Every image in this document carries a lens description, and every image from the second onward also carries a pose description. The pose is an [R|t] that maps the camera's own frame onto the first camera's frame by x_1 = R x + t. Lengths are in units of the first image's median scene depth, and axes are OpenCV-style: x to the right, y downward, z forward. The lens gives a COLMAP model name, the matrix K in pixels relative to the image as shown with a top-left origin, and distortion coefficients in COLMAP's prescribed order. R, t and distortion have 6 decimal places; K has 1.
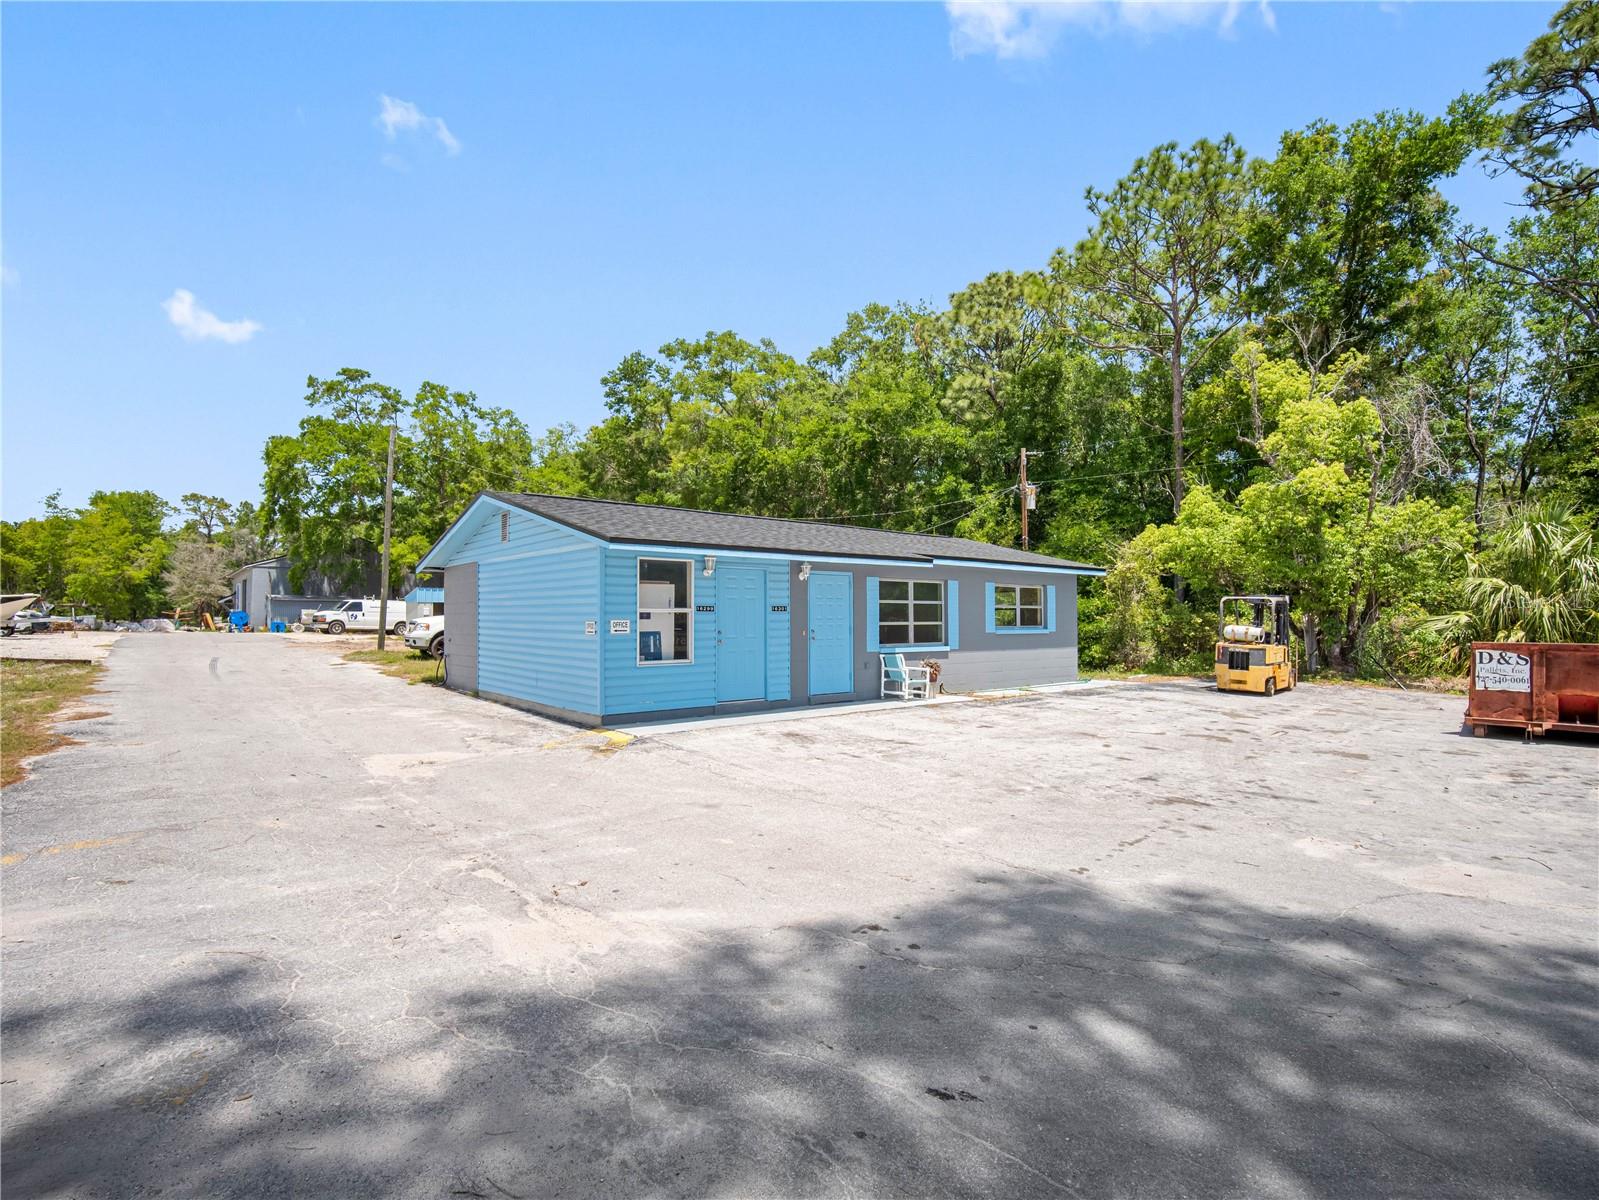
lens RADIAL K [[787.8, 0, 798.6], [0, 787.8, 605.8], [0, 0, 1]] dist [-0.012982, 0.004257]
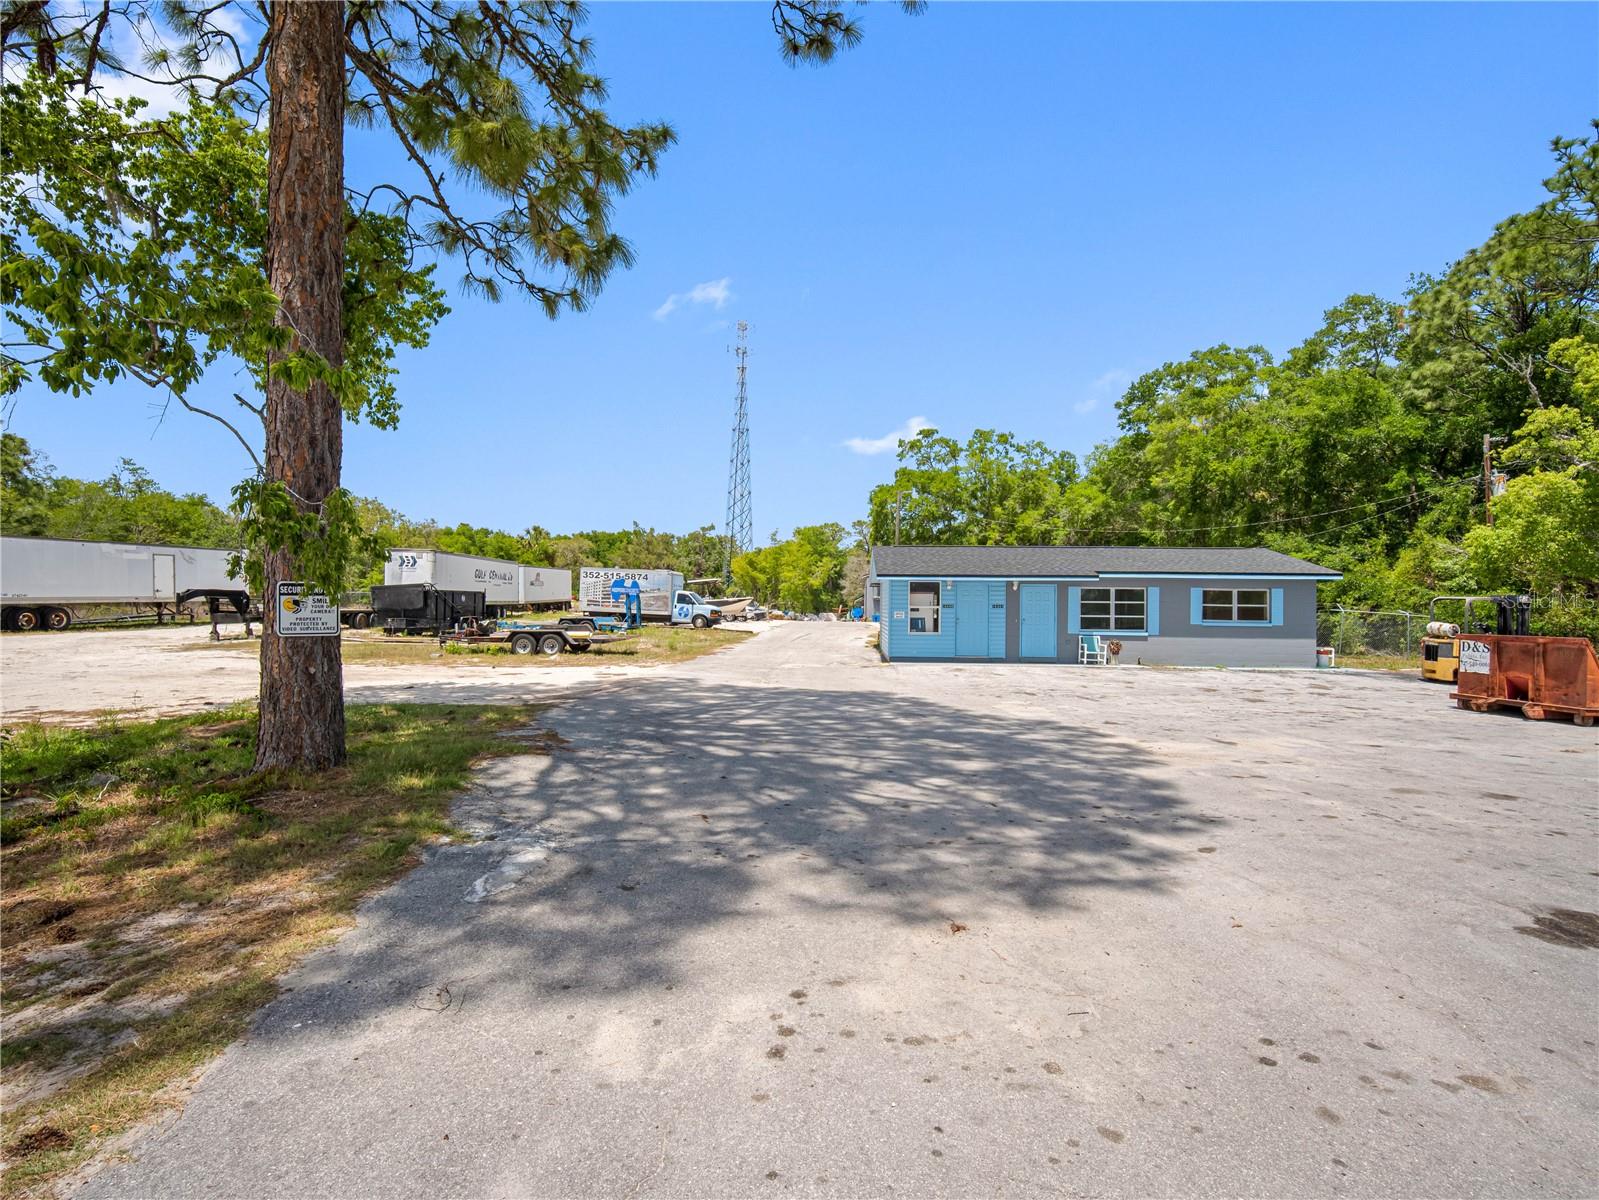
lens RADIAL K [[787.8, 0, 802.6], [0, 787.8, 602.8], [0, 0, 1]] dist [-0.012982, 0.004257]
pose [[0.729914, -0.000354, -0.683539, 0.670415], [-0.000195, 1.000000, -0.000727, -0.002217], [0.683539, 0.000664, 0.729914, -0.461011]]
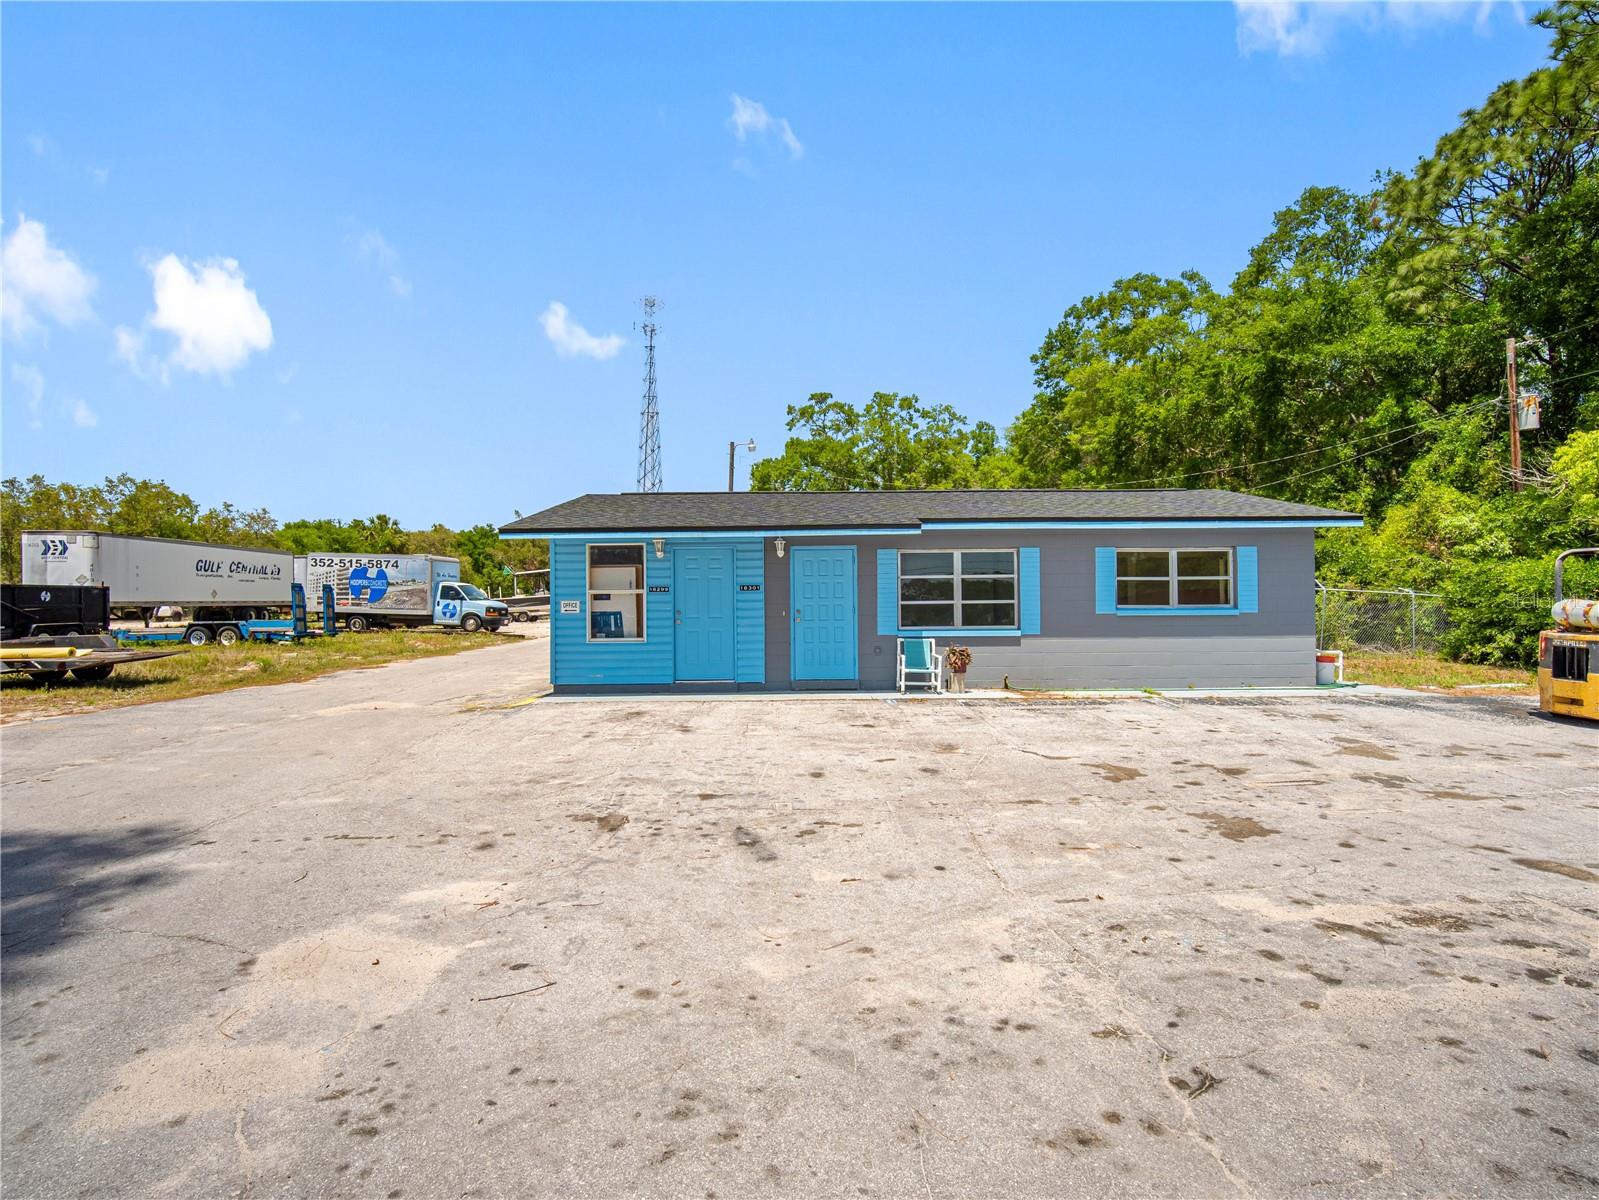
lens RADIAL K [[787.8, 0, 798.4], [0, 787.8, 604.6], [0, 0, 1]] dist [-0.012982, 0.004257]
pose [[0.771034, -0.009984, -0.636715, 0.491572], [0.018825, 0.999797, 0.007118, 0.014343], [0.636515, -0.017474, 0.771066, 0.226181]]
